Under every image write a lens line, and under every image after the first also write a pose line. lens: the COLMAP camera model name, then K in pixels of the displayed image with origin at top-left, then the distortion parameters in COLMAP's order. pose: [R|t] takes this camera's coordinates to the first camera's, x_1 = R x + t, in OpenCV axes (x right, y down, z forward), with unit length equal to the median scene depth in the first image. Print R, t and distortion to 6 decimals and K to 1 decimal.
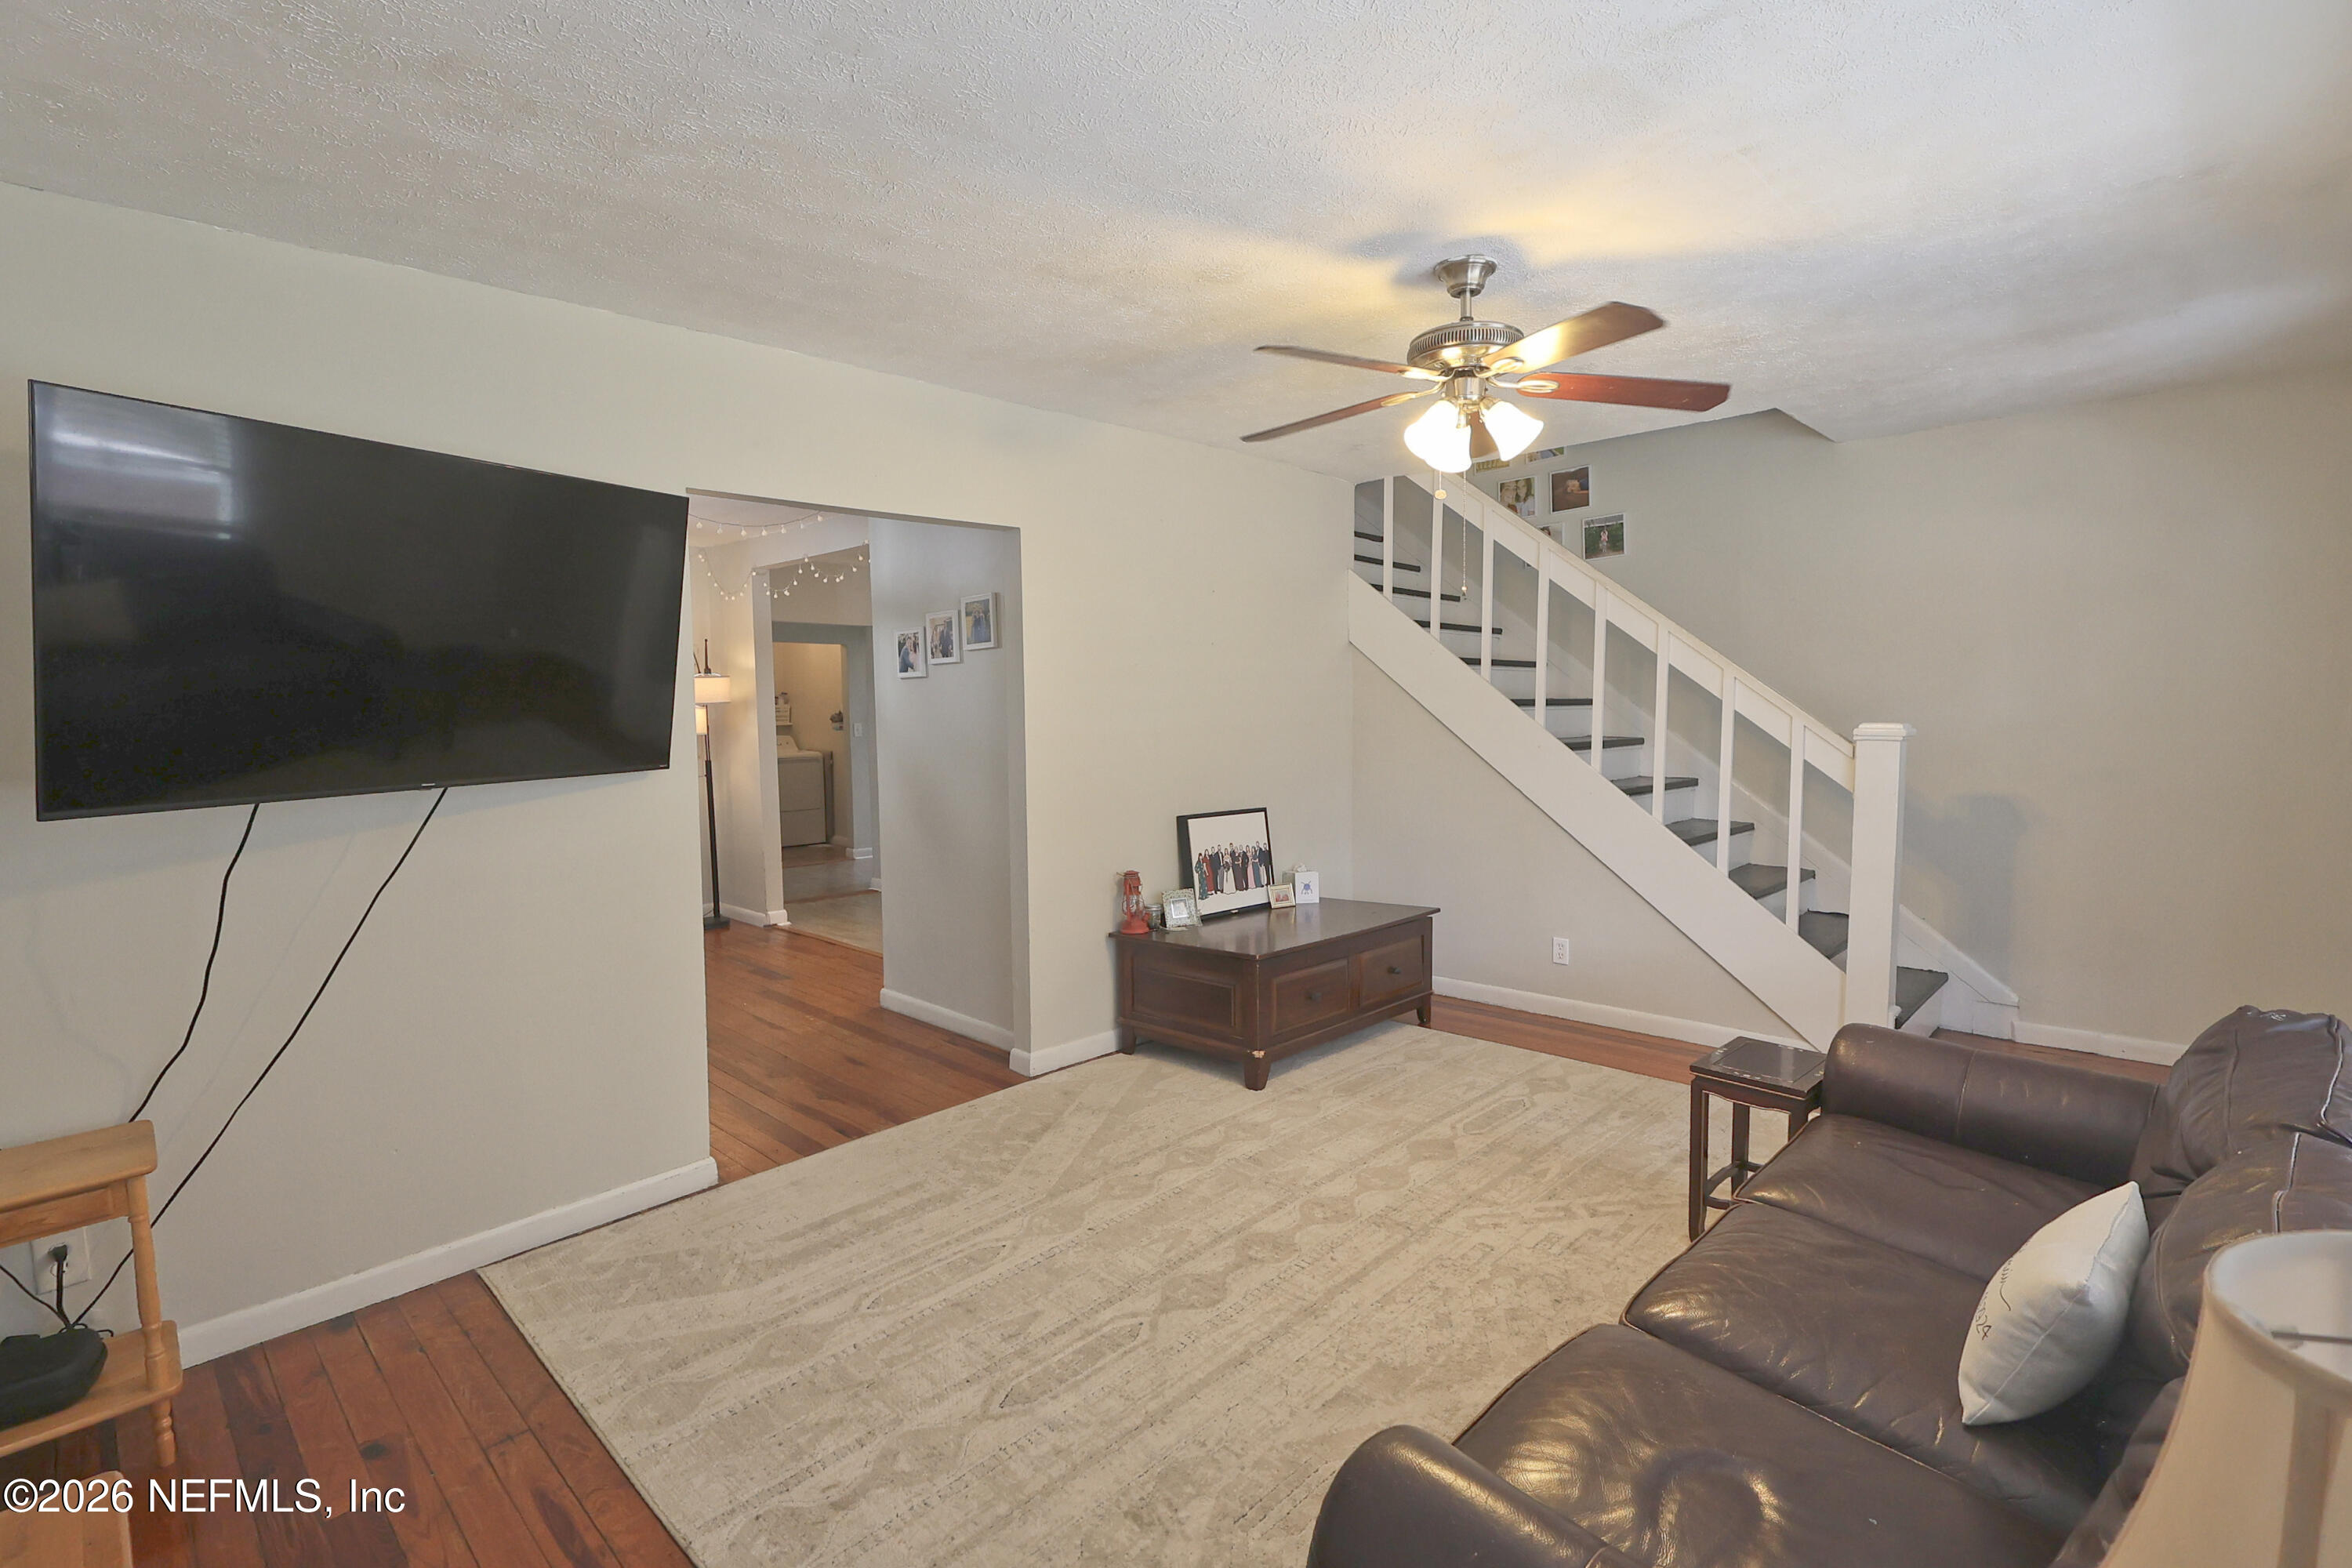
lens RADIAL K [[1093.7, 0, 1165.0], [0, 1093.7, 787.7], [0, 0, 1]] dist [-0.004373, -0.000511]
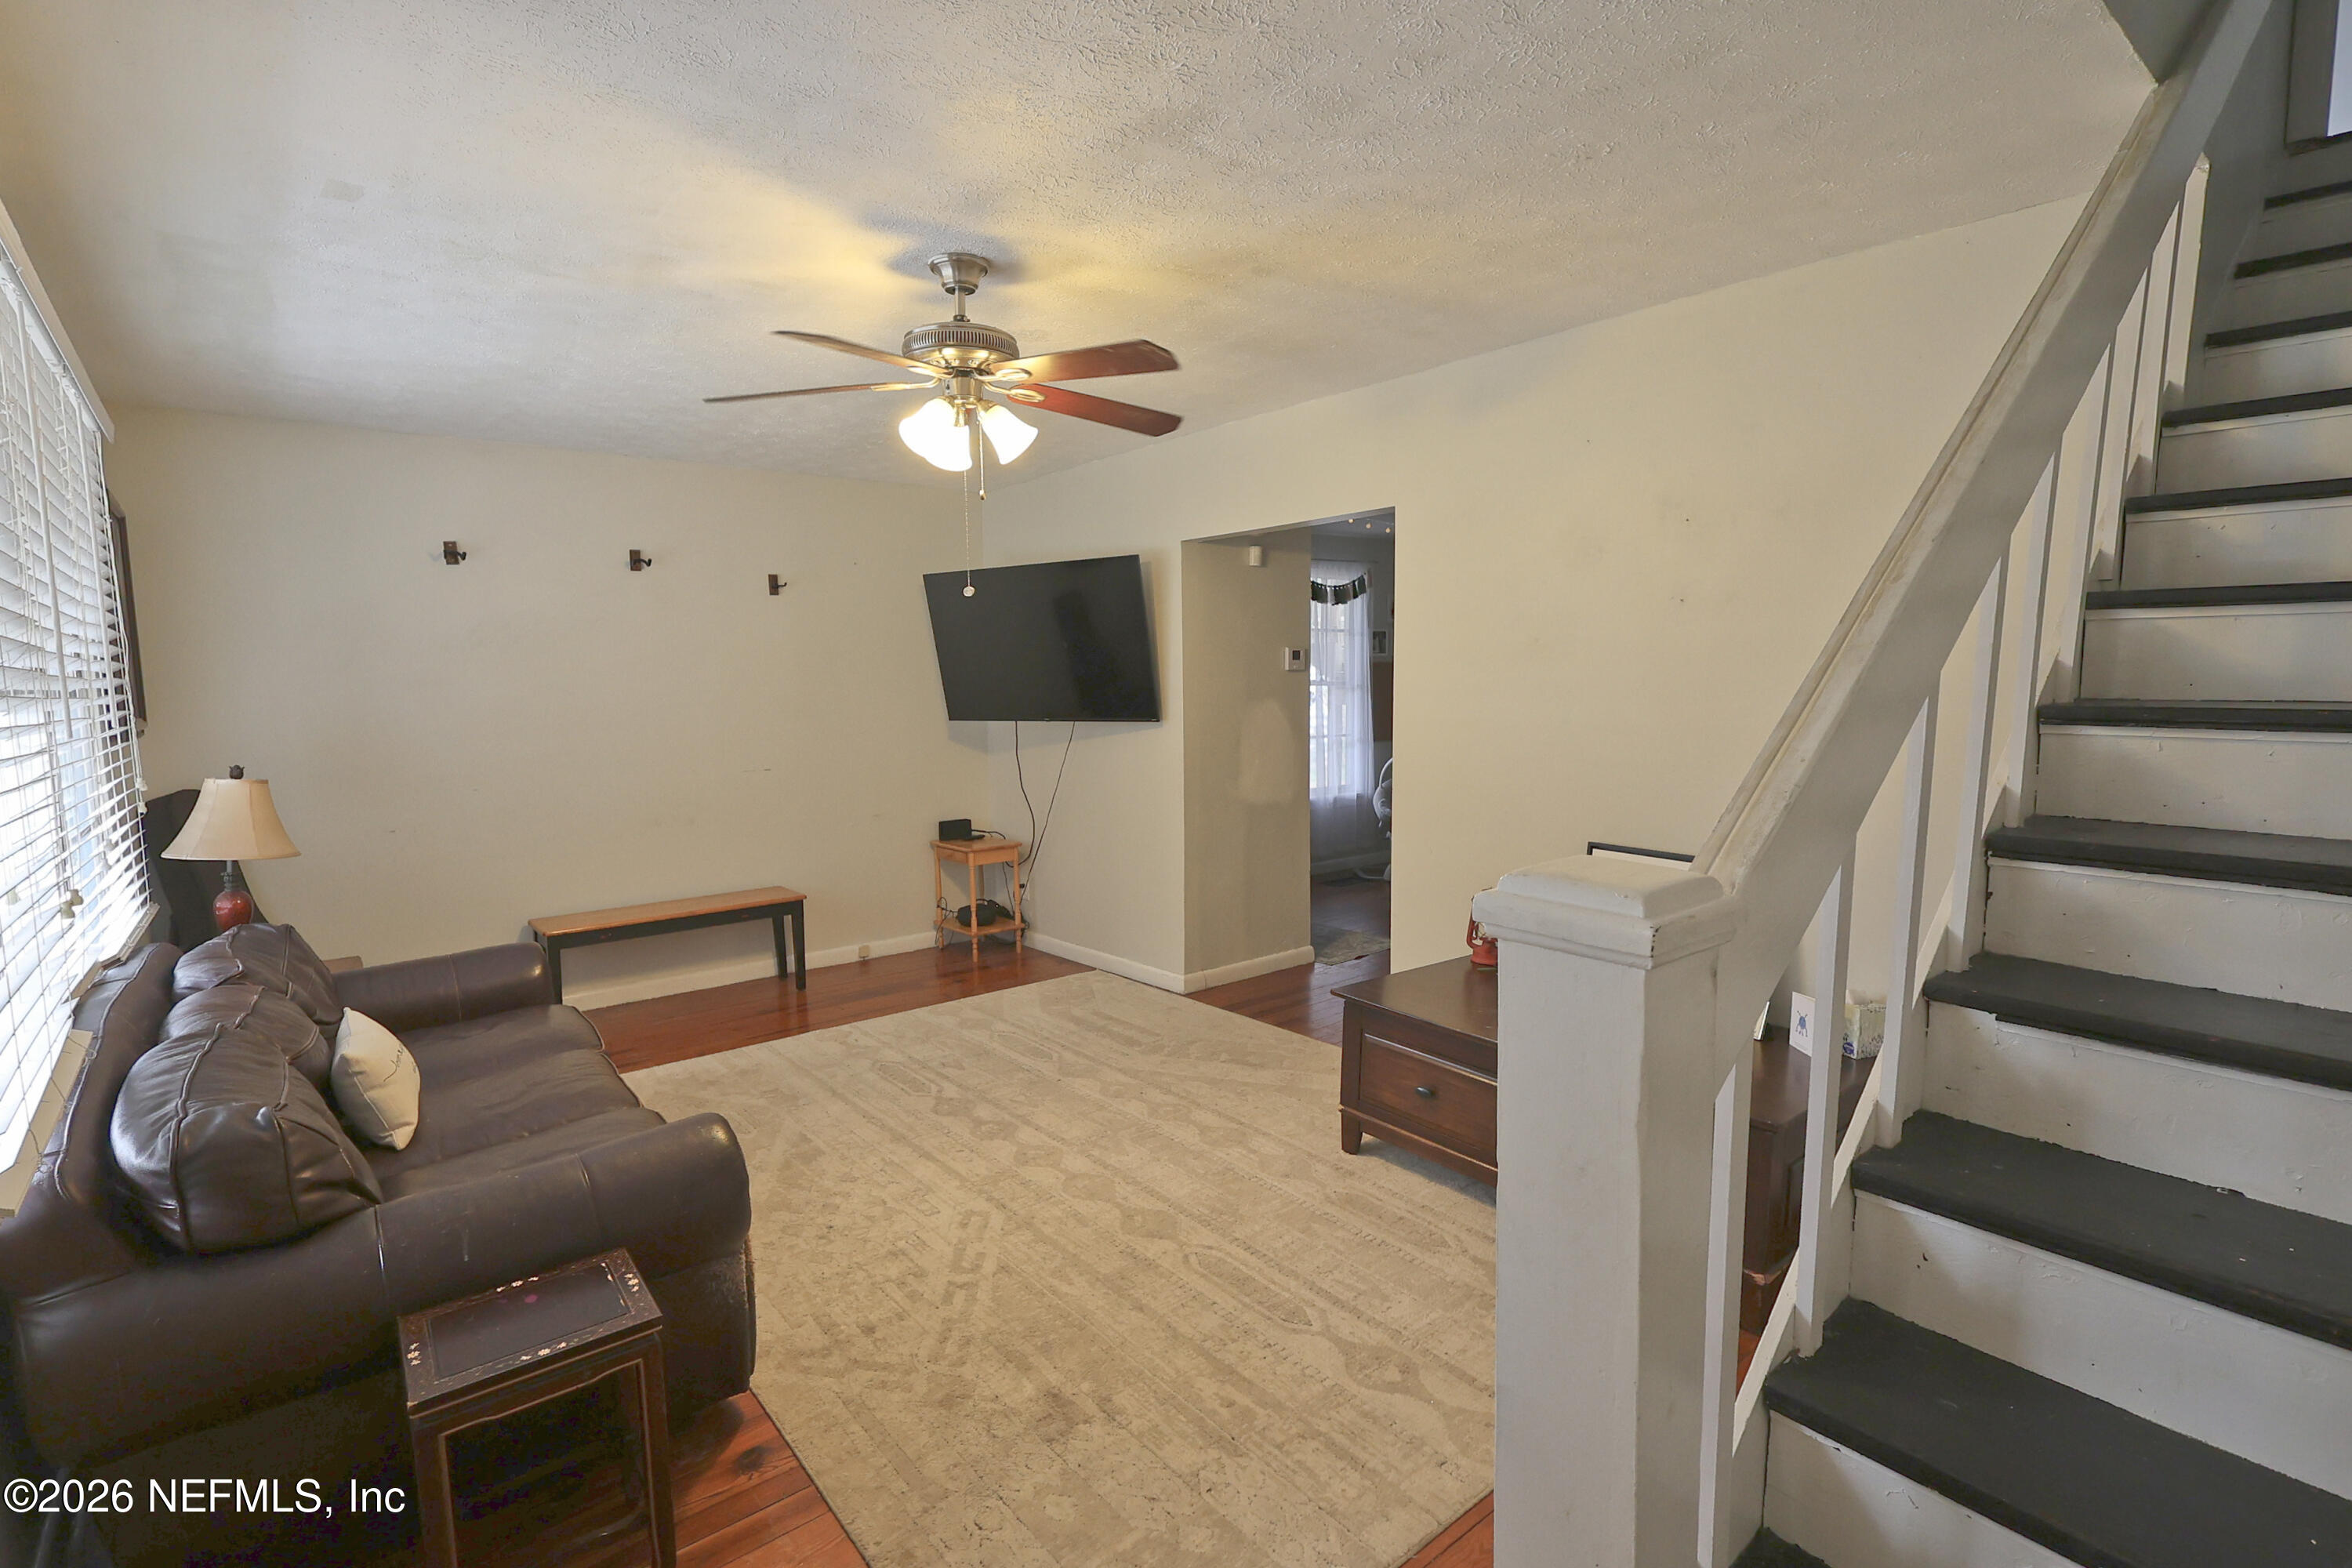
lens RADIAL K [[1093.7, 0, 1165.0], [0, 1093.7, 787.7], [0, 0, 1]] dist [-0.004373, -0.000511]
pose [[-0.106806, 0.120796, -0.986915, 1.207750], [-0.068017, 0.989380, 0.128458, -0.137112], [0.991951, 0.080847, -0.097456, 1.228423]]
